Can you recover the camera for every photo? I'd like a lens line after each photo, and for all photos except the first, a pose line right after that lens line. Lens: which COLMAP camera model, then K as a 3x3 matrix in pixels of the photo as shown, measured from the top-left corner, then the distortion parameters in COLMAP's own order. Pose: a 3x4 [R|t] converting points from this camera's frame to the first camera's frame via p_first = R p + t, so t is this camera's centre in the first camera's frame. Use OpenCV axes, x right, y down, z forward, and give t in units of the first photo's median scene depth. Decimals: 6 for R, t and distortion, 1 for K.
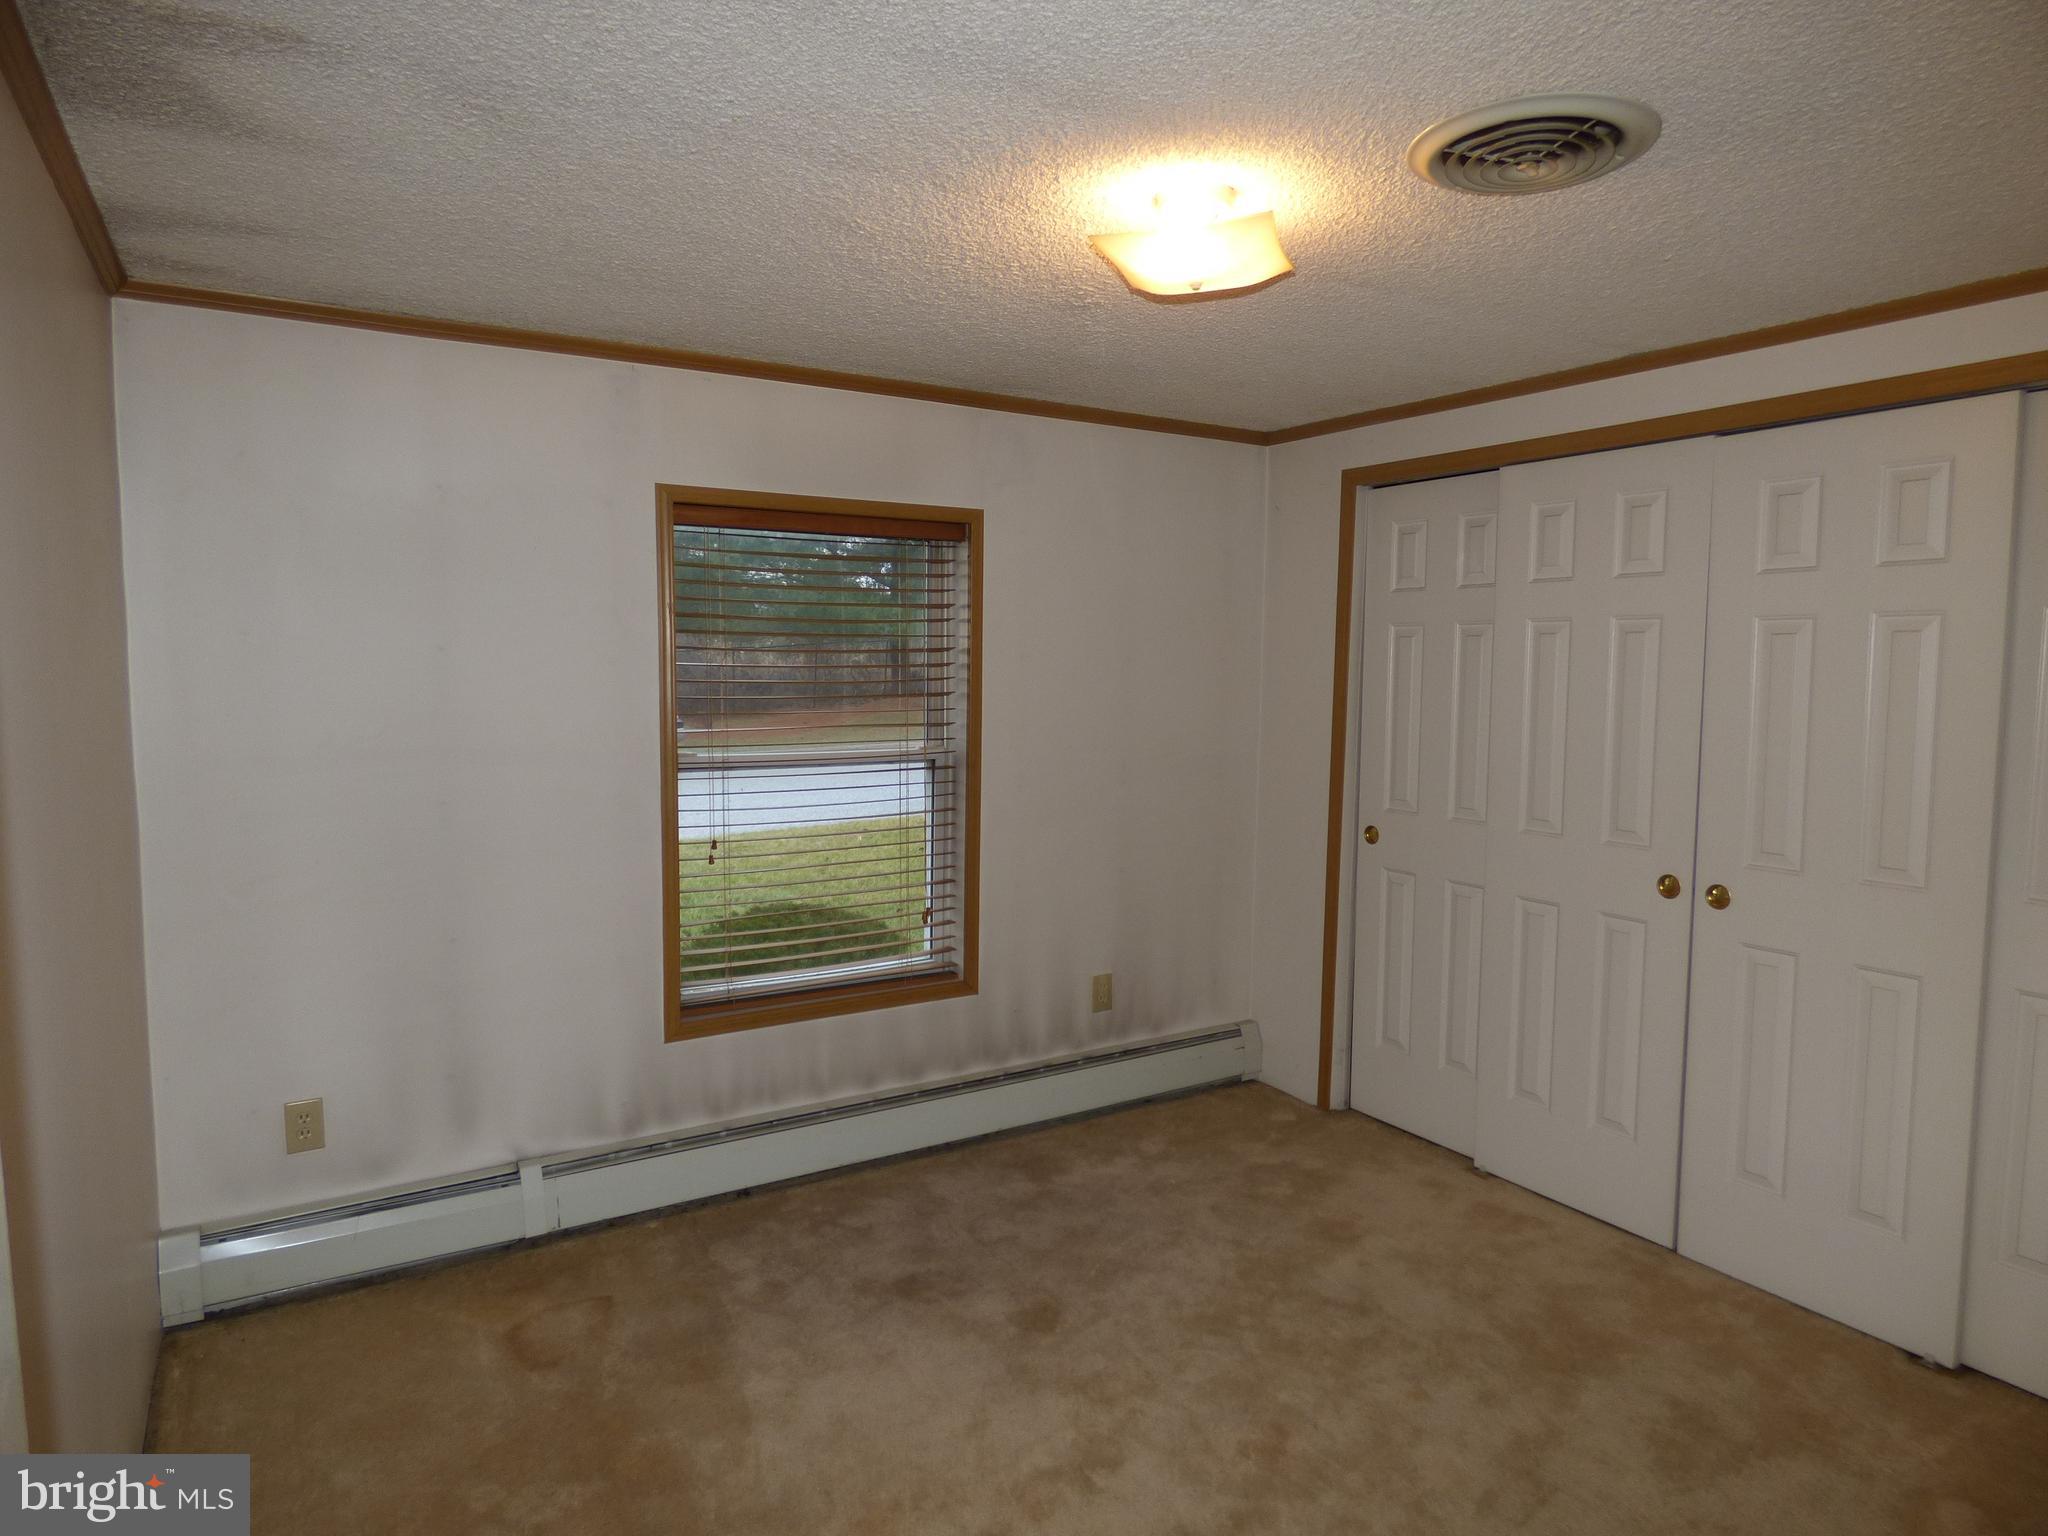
lens RADIAL K [[1220.0, 0, 1017.0], [0, 1220.0, 770.2], [0, 0, 1]] dist [-0.012420, -0.001193]
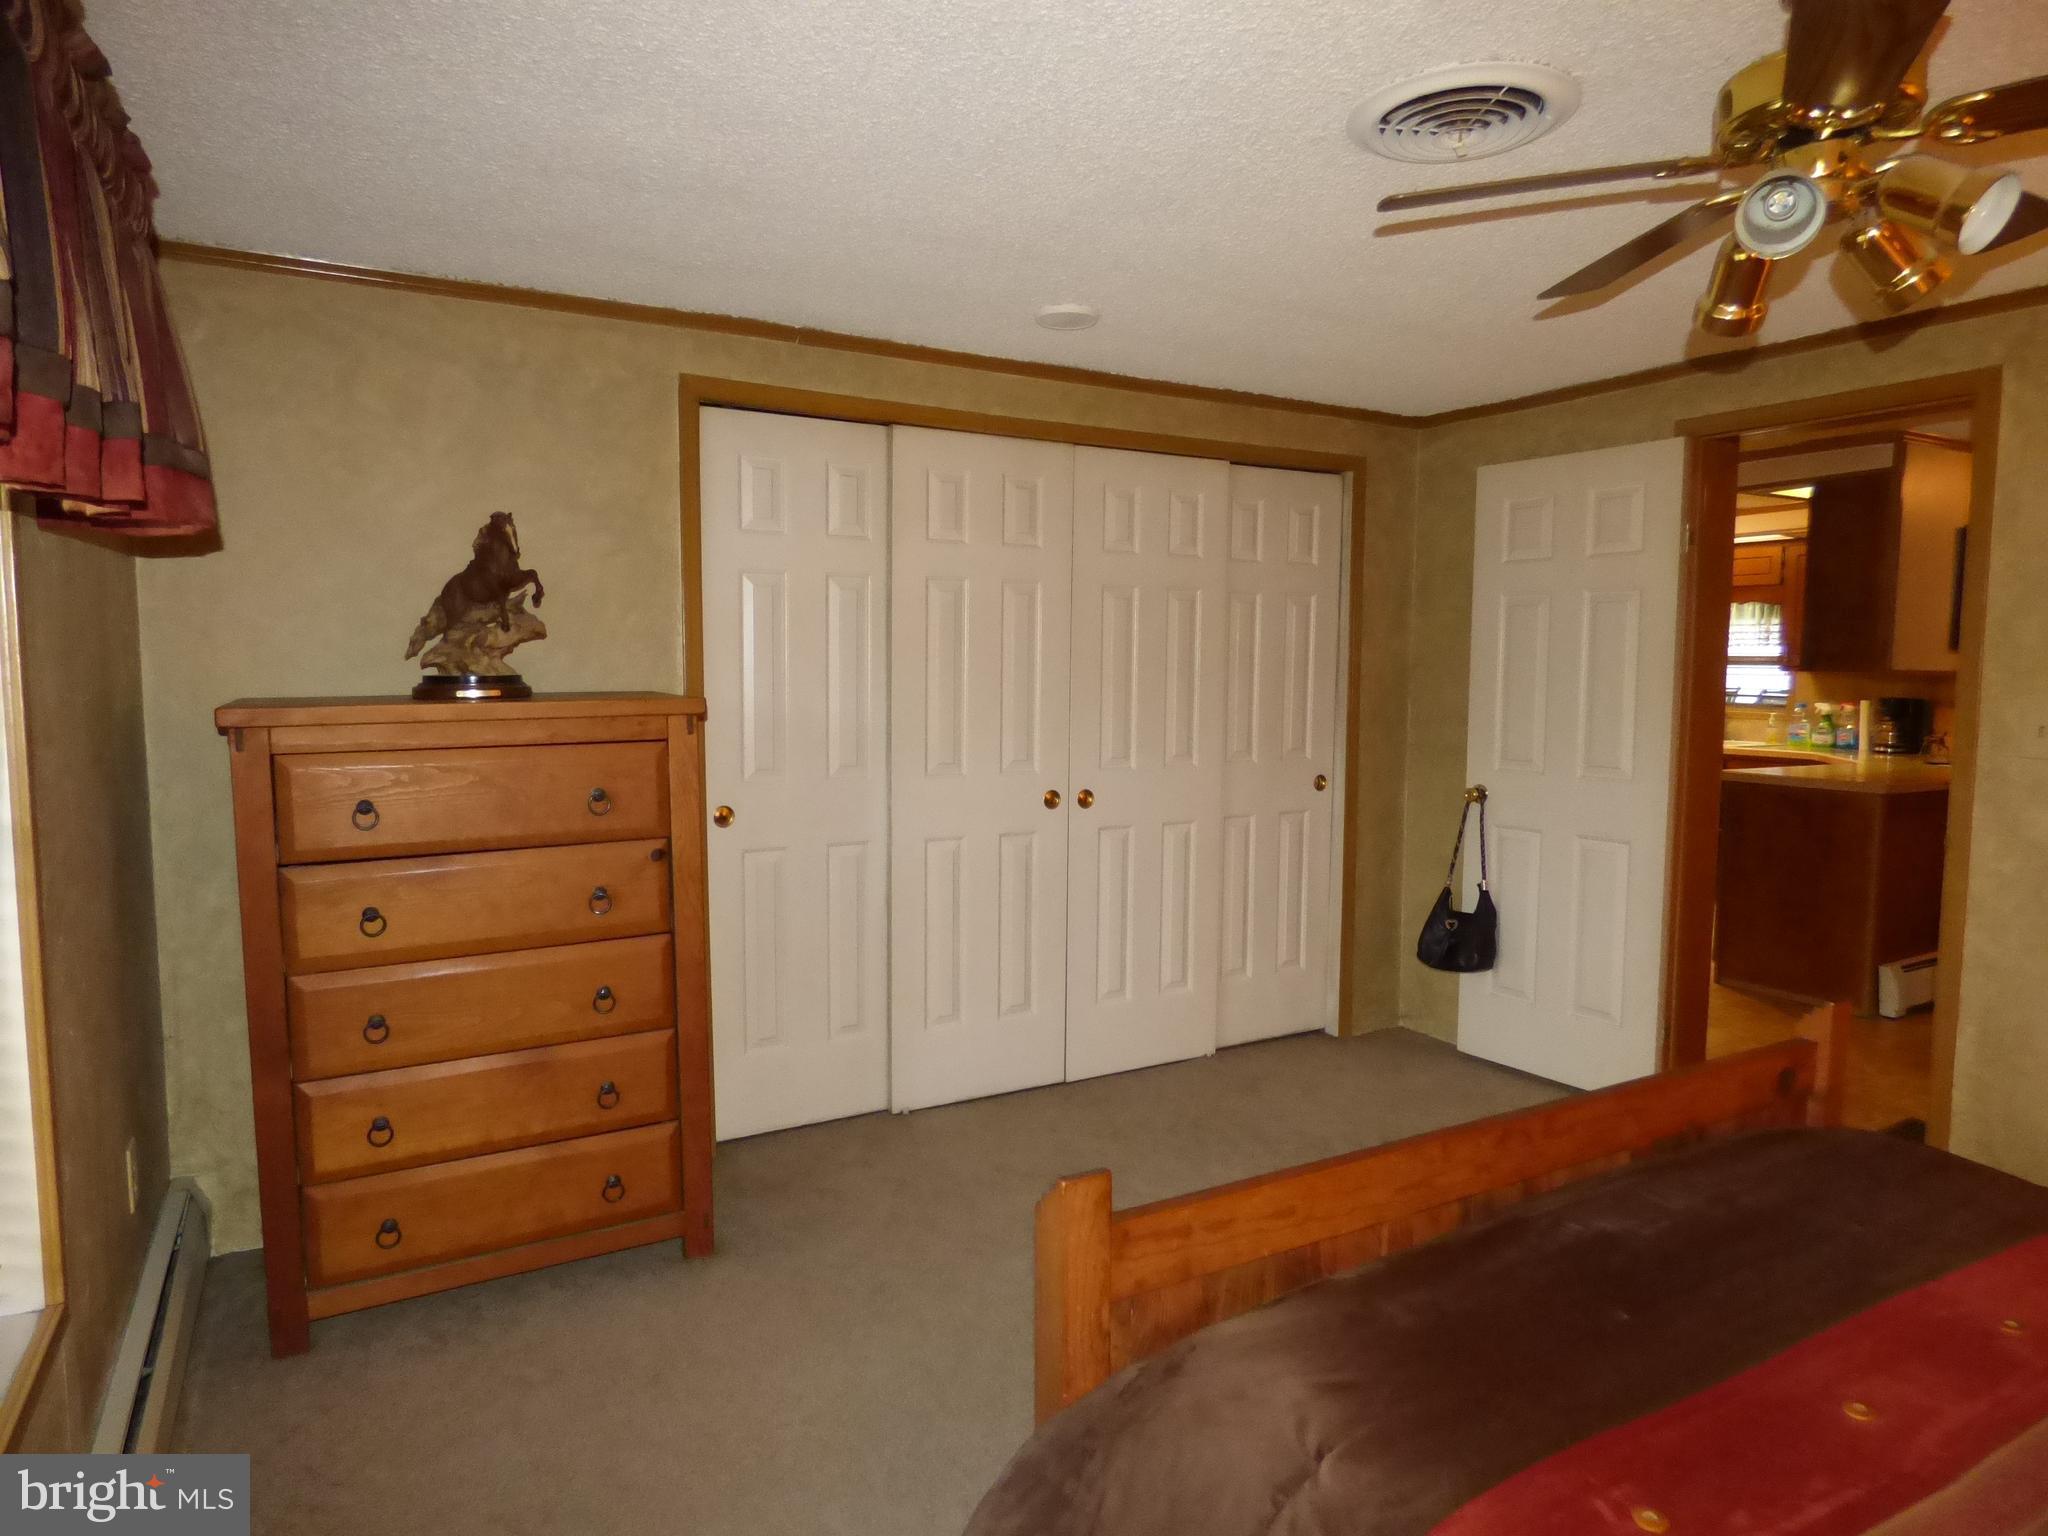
lens RADIAL K [[1212.4, 0, 1020.2], [0, 1212.4, 770.1], [0, 0, 1]] dist [-0.006057, -0.002374]
pose [[0.019457, -0.097760, 0.995020, -0.690276], [0.083871, 0.991860, 0.095810, -0.055686], [-0.996287, 0.081590, 0.027497, 0.967914]]
